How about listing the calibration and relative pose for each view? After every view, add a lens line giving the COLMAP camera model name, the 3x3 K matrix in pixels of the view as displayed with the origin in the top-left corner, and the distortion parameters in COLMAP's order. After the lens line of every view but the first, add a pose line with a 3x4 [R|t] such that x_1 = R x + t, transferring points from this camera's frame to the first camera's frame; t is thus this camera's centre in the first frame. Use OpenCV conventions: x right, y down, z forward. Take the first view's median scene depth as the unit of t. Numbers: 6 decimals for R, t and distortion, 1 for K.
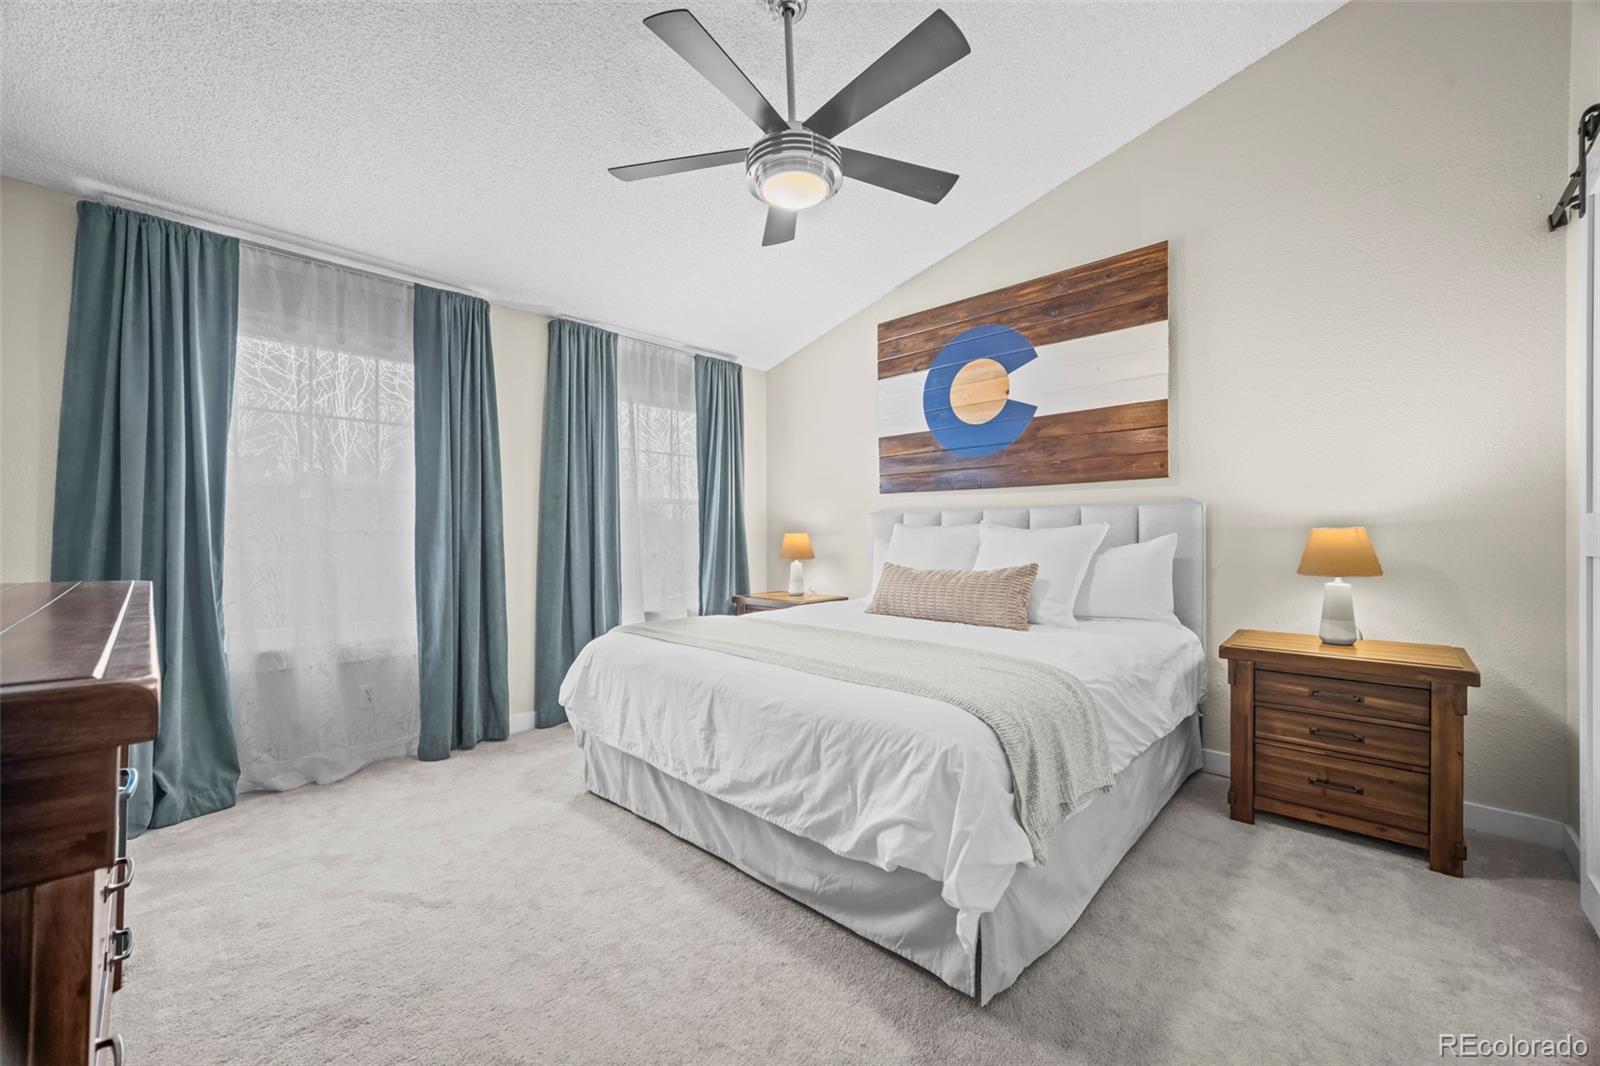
lens RADIAL K [[648.1, 0, 804.0], [0, 648.1, 530.1], [0, 0, 1]] dist [-0.010120, 0.002482]
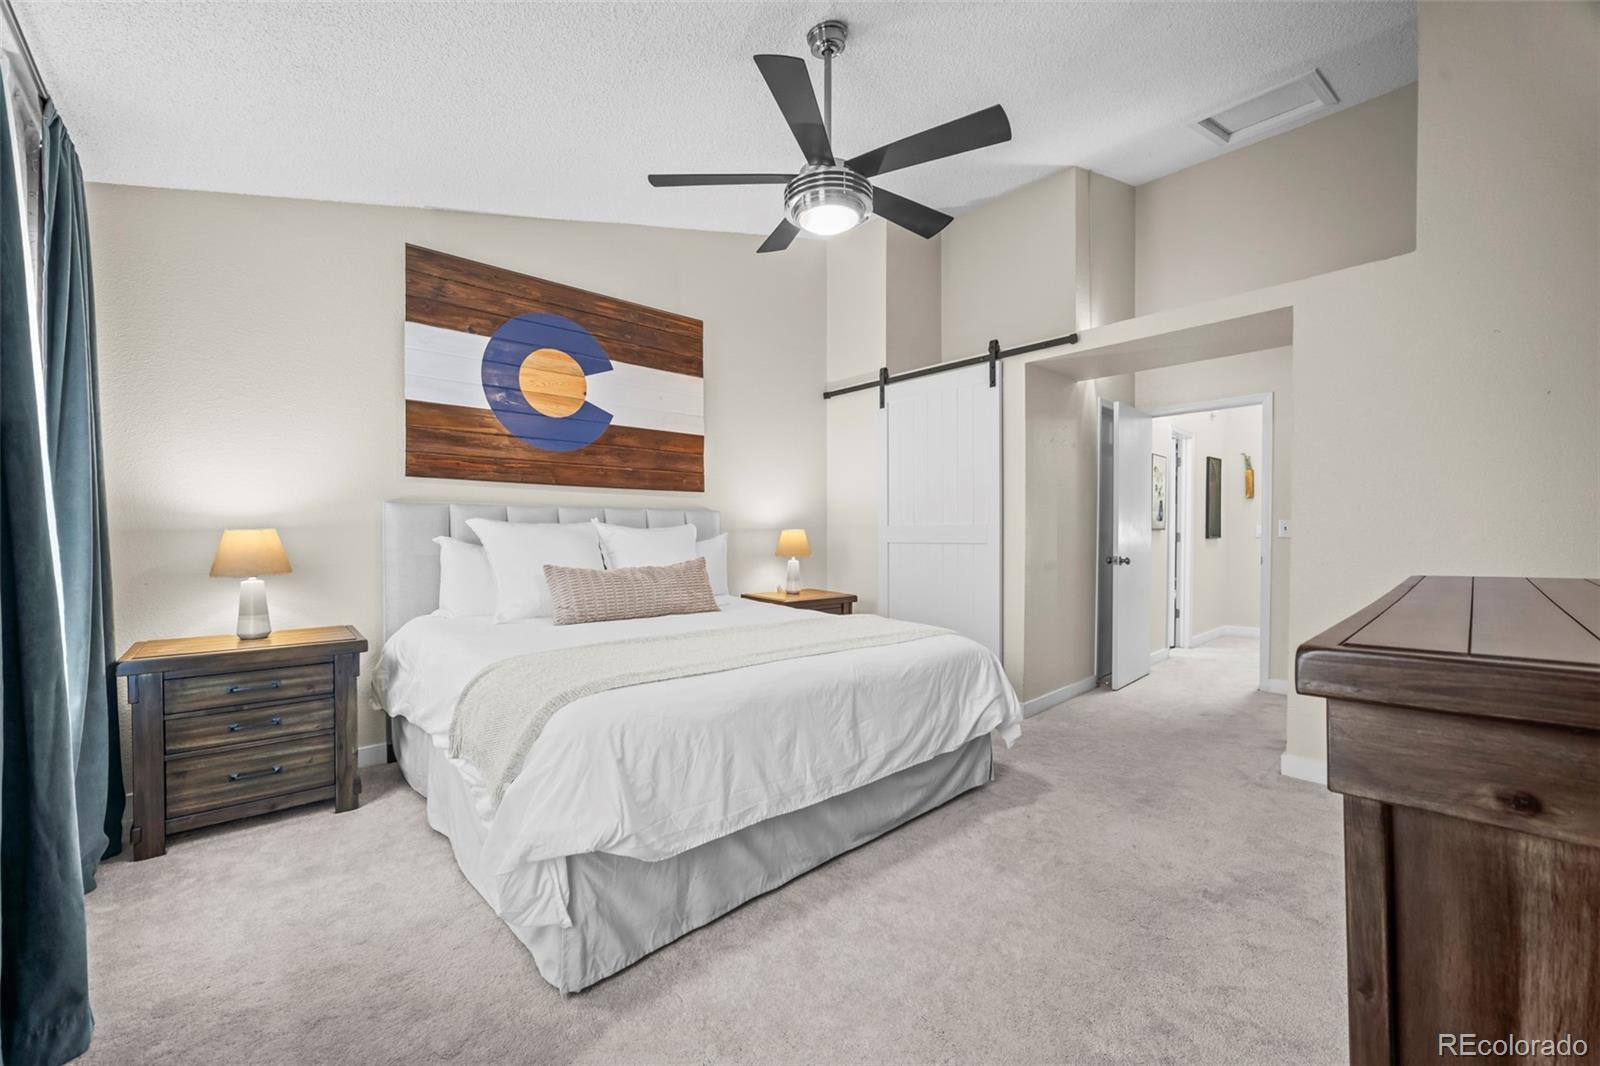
lens RADIAL K [[616.3, 0, 784.4], [0, 616.3, 546.4], [0, 0, 1]] dist [0.004311, -0.000060]
pose [[0.085262, -0.021608, 0.996124, -0.660152], [-0.009915, 0.999697, 0.022534, 0.004773], [-0.996309, -0.011798, 0.085022, 0.615018]]
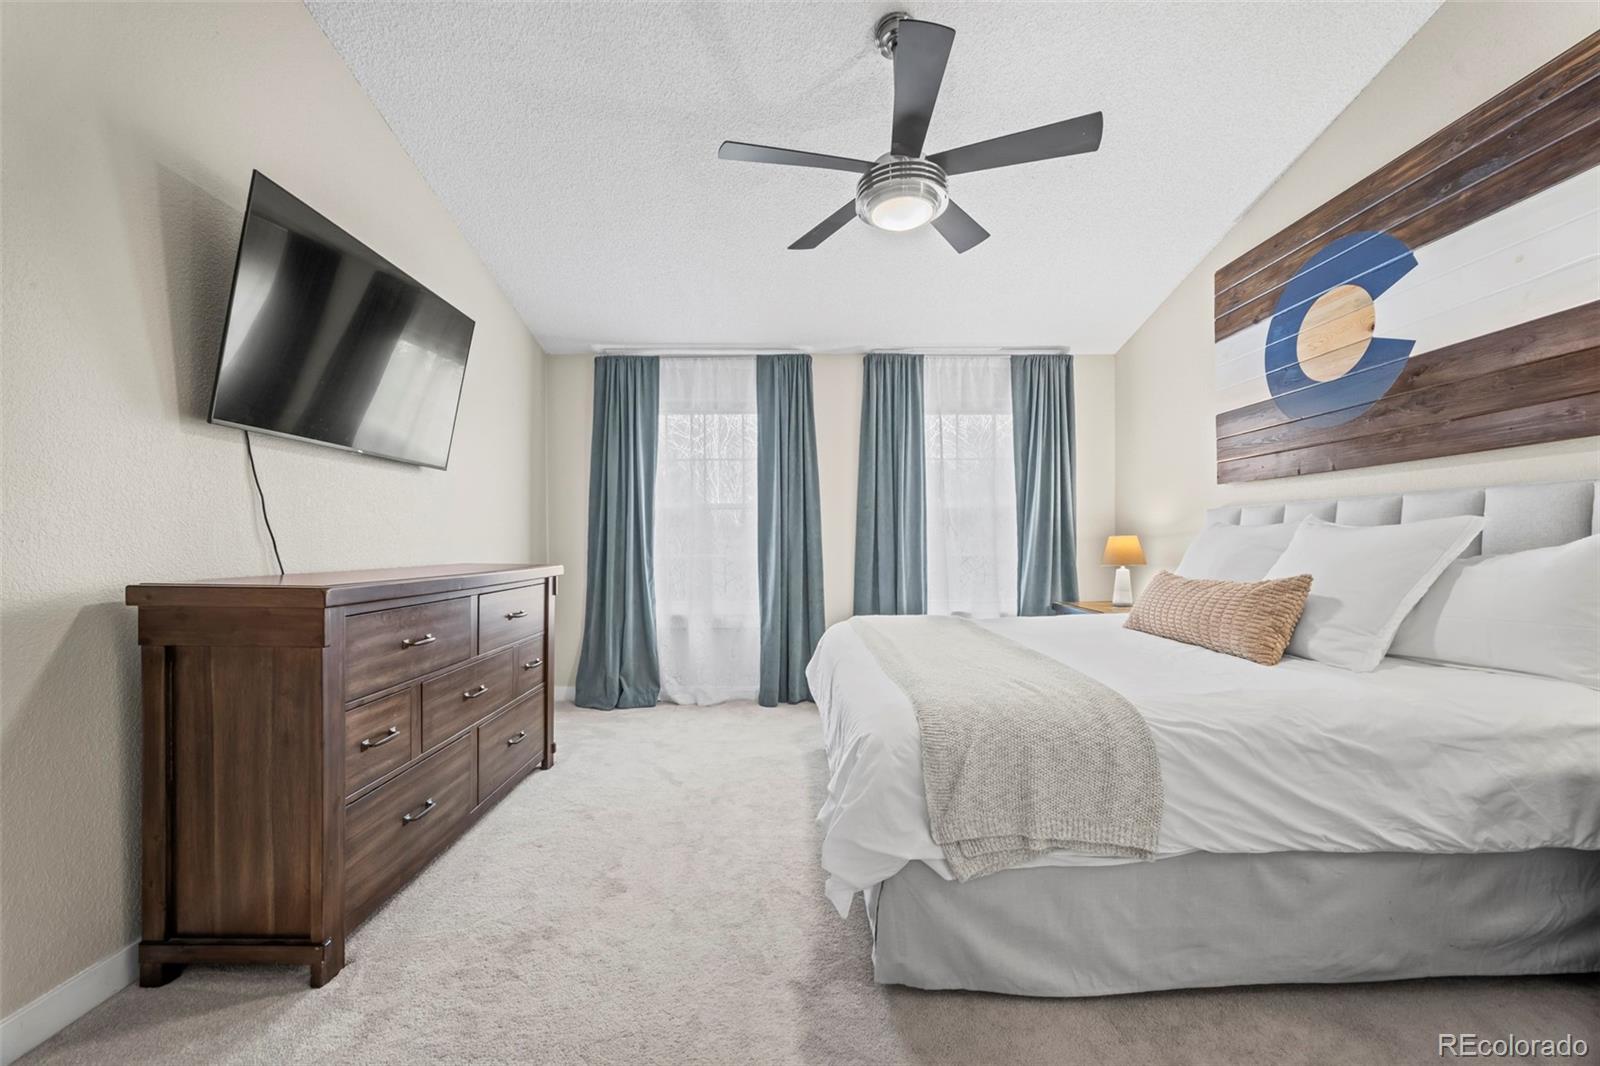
lens RADIAL K [[658.6, 0, 785.3], [0, 658.6, 542.5], [0, 0, 1]] dist [-0.000592, 0.003653]
pose [[0.691627, -0.002162, -0.722251, 0.400811], [0.009810, 0.999931, 0.006401, 0.004623], [0.722188, -0.011512, 0.691601, 0.065867]]
